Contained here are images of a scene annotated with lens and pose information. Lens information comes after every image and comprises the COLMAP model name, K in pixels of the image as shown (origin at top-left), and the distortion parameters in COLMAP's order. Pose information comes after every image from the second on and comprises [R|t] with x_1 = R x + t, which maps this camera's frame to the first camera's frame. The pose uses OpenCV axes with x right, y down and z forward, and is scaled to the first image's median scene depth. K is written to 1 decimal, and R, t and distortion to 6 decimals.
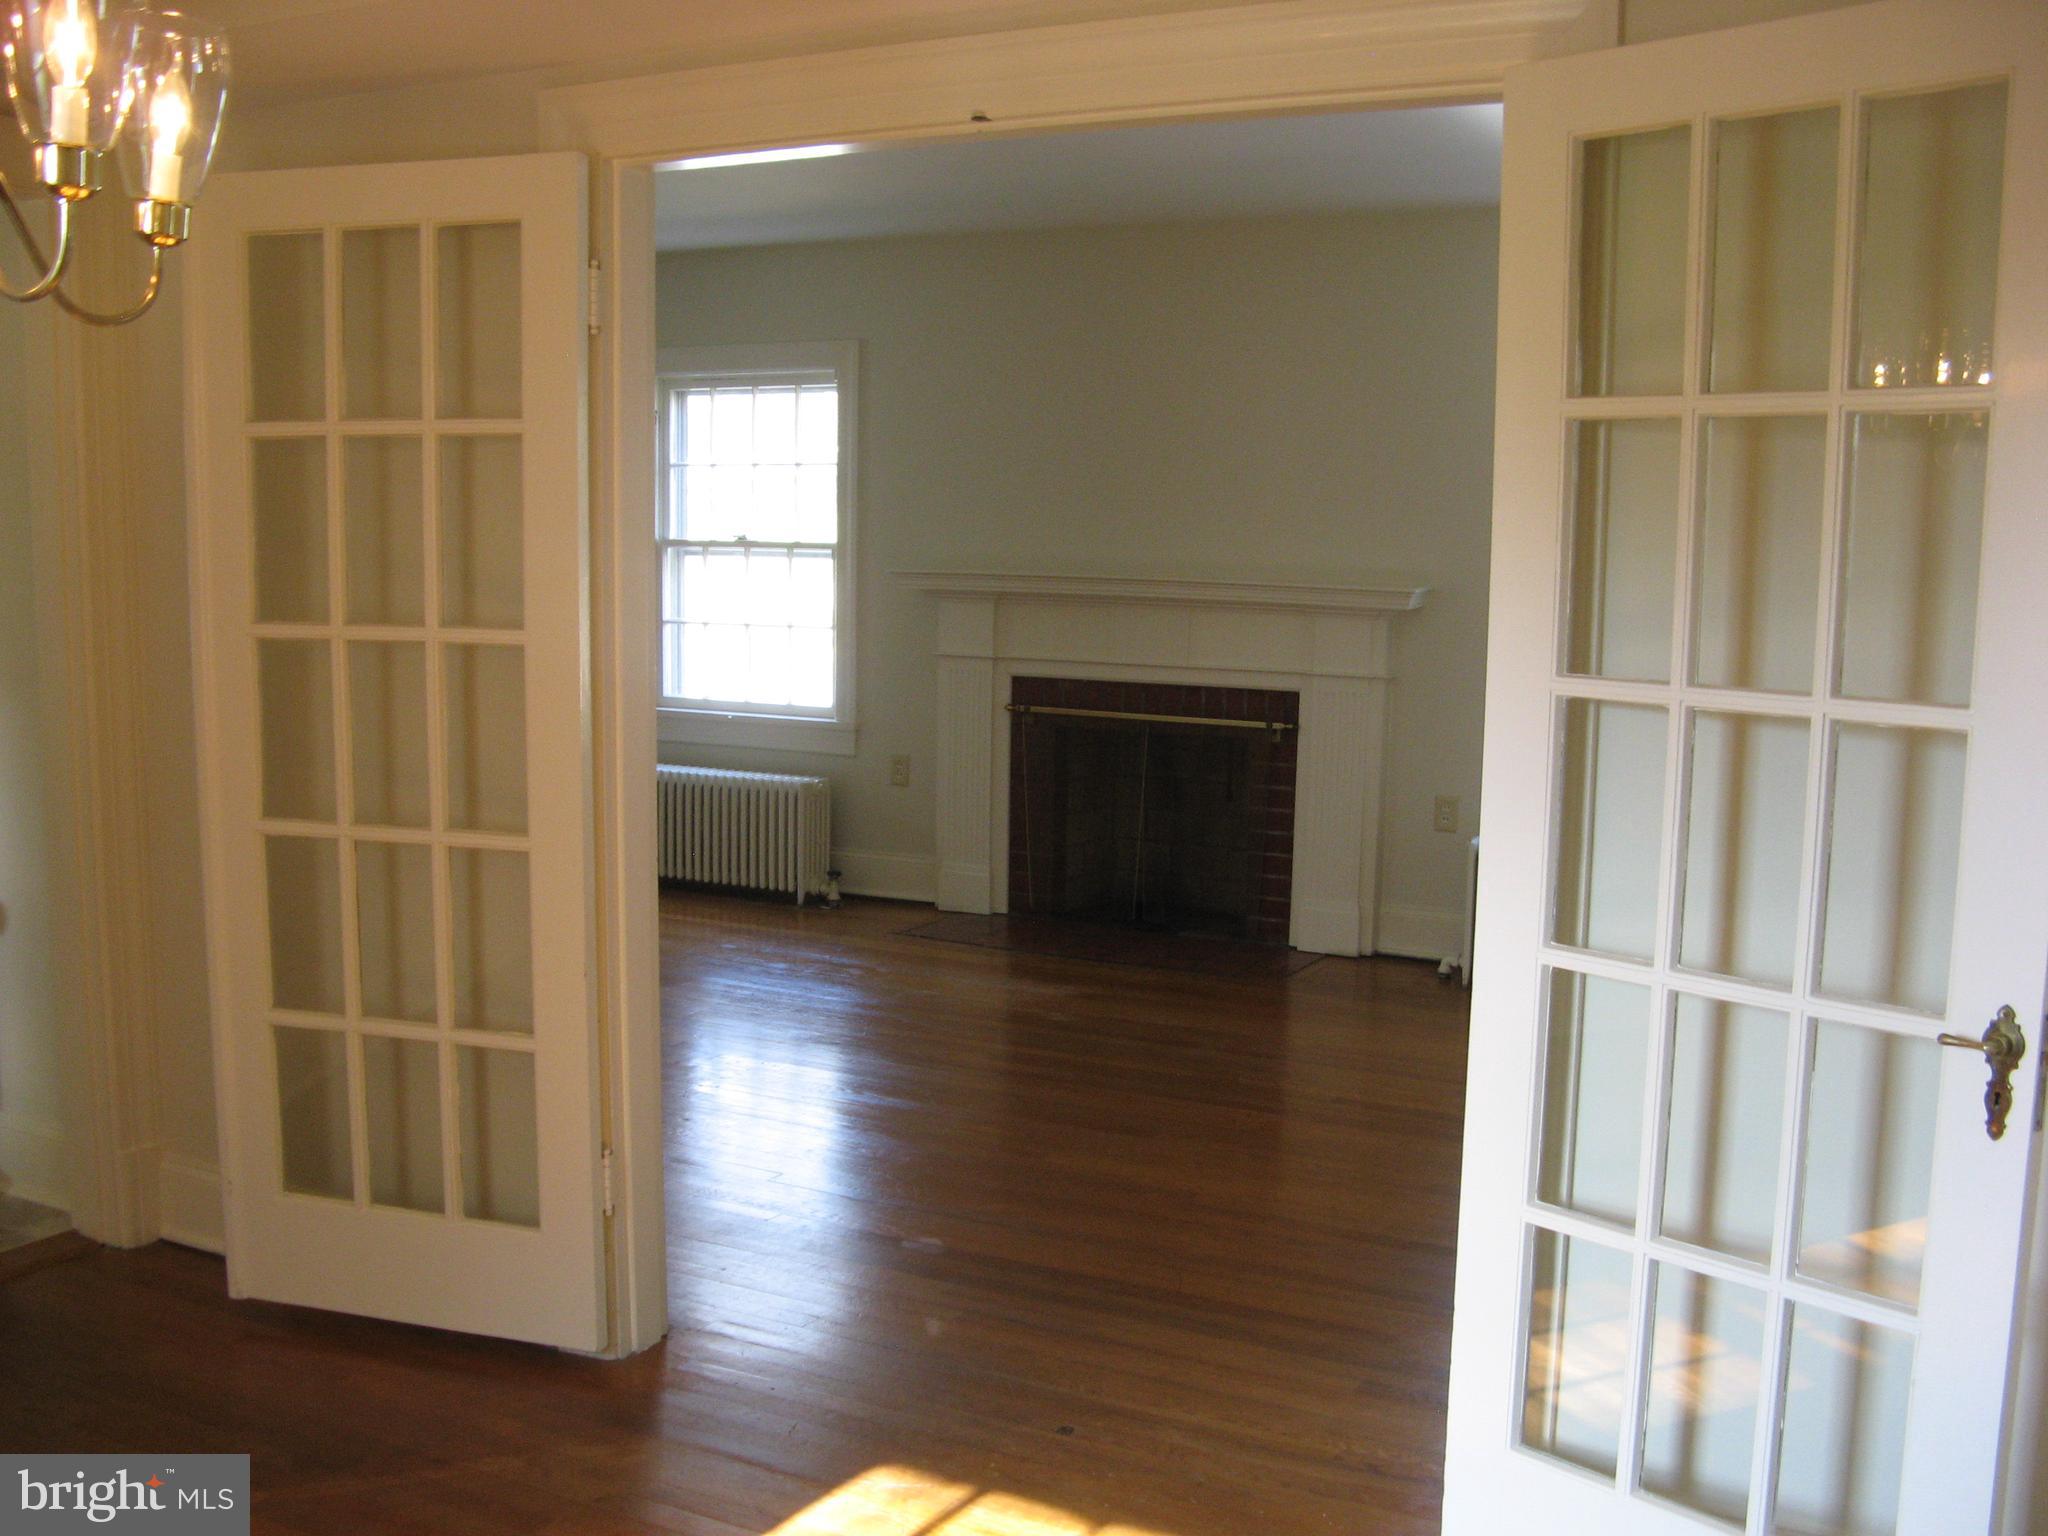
lens RADIAL K [[2086.7, 0, 949.2], [0, 2086.7, 807.2], [0, 0, 1]] dist [-0.124984, 0.000000]
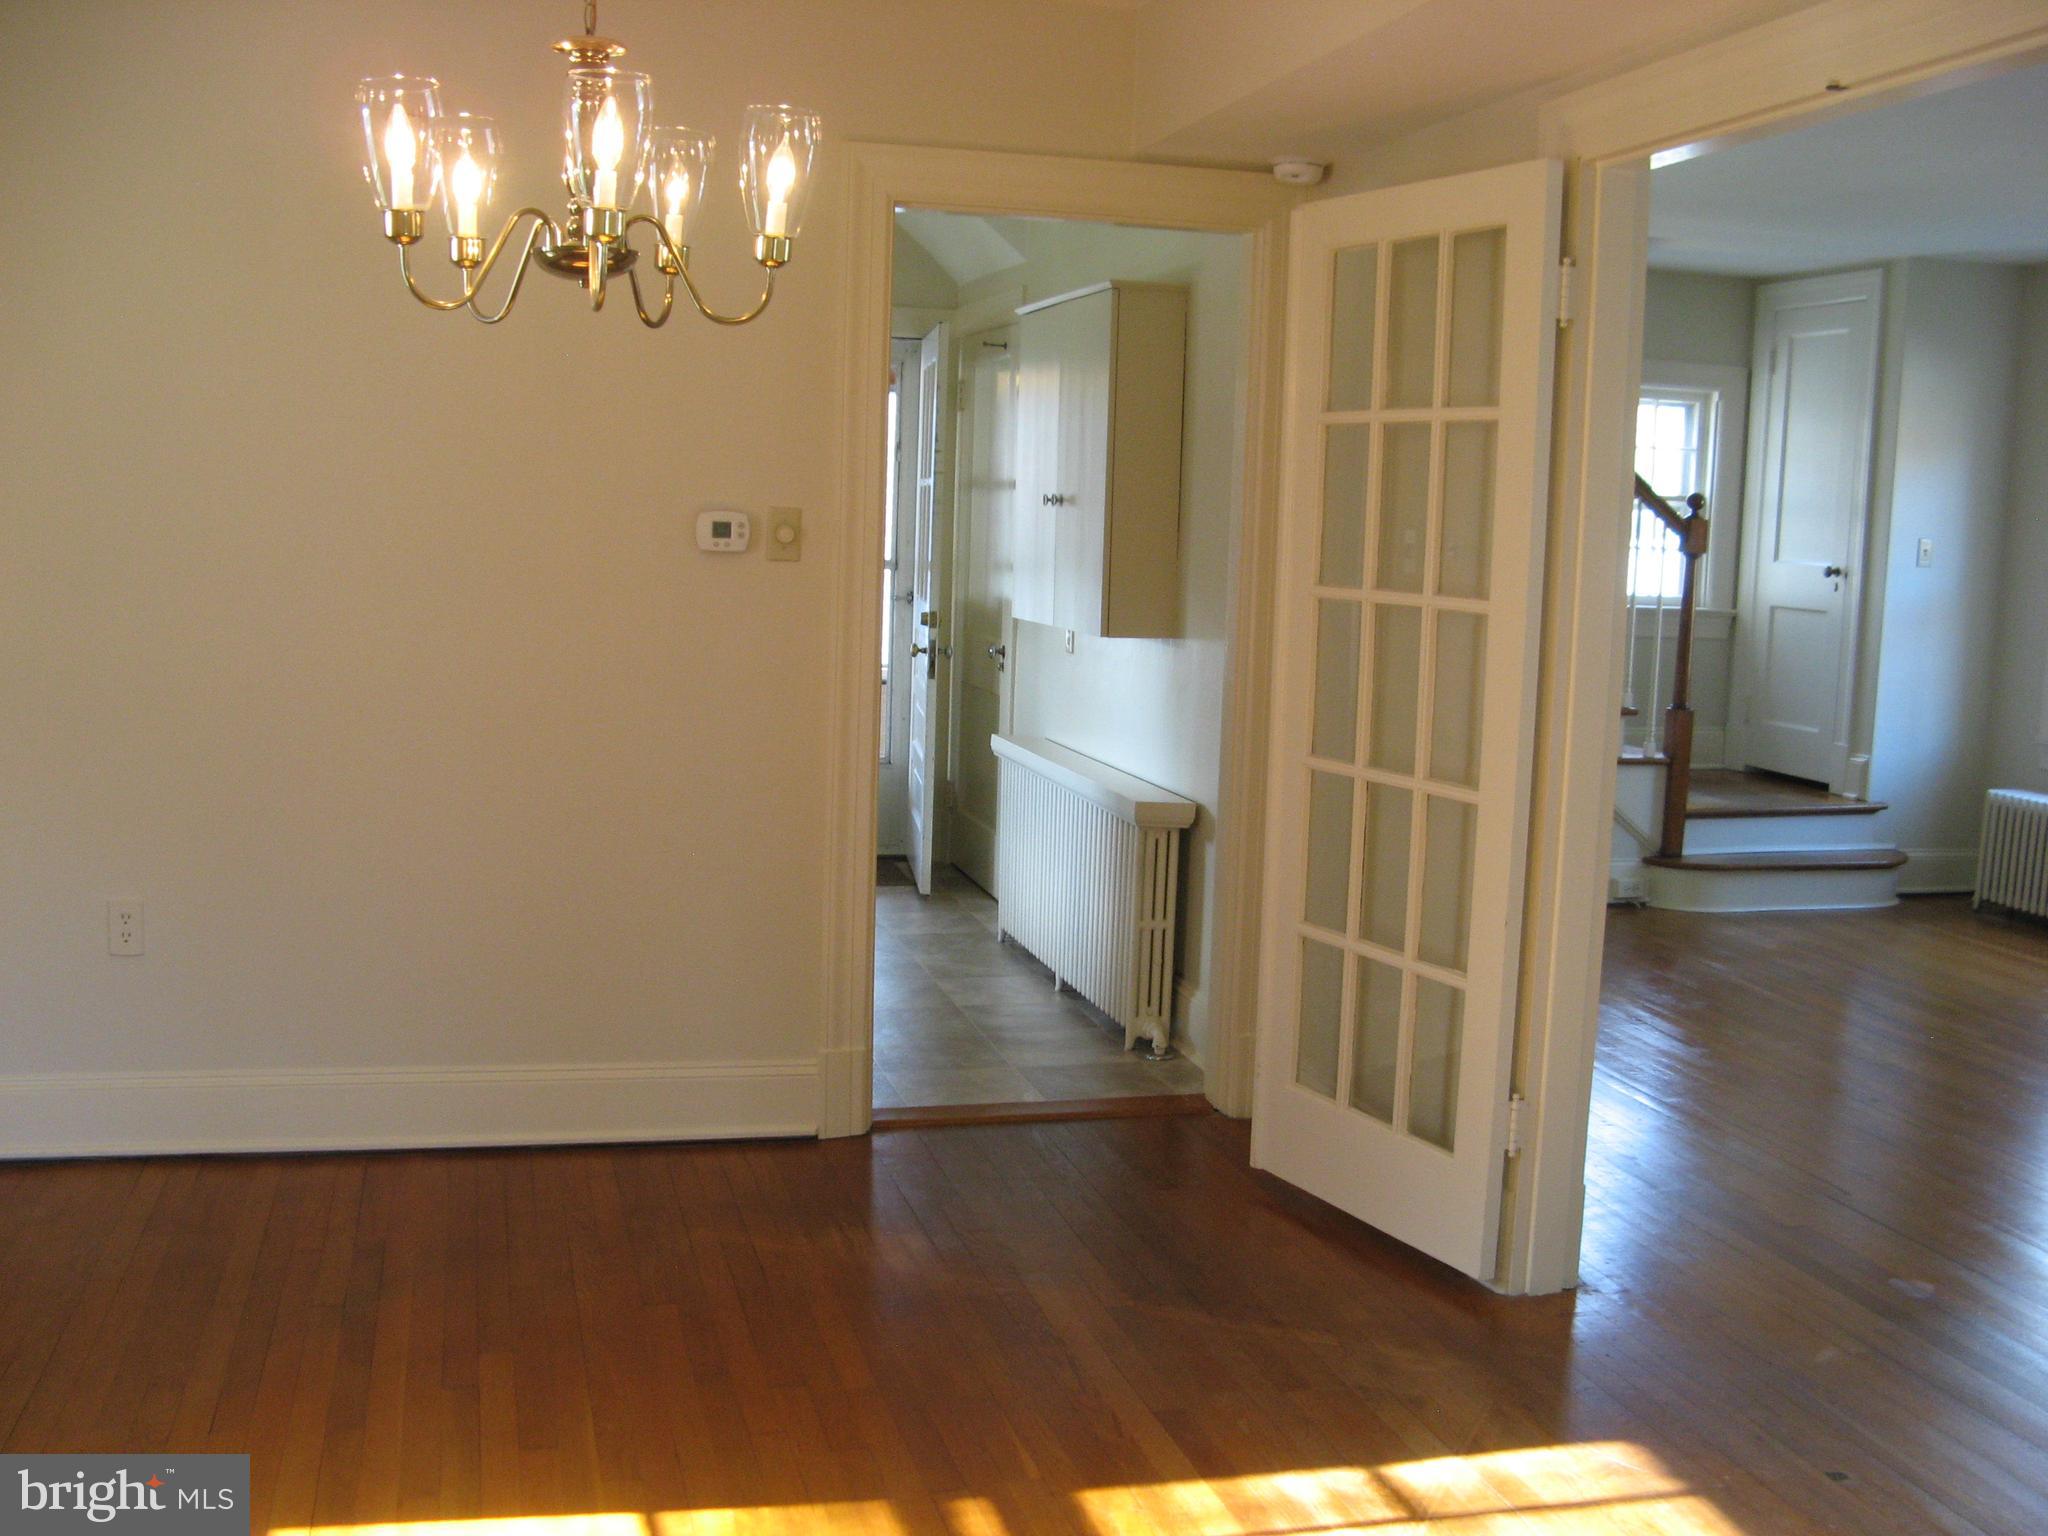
lens RADIAL K [[2086.7, 0, 1014.4], [0, 2086.7, 790.3], [0, 0, 1]] dist [-0.124984, 0.000000]
pose [[0.692071, 0.108057, -0.713696, 0.213692], [-0.122633, 0.991959, 0.031270, 0.005064], [0.711336, 0.065881, 0.699758, 0.036493]]
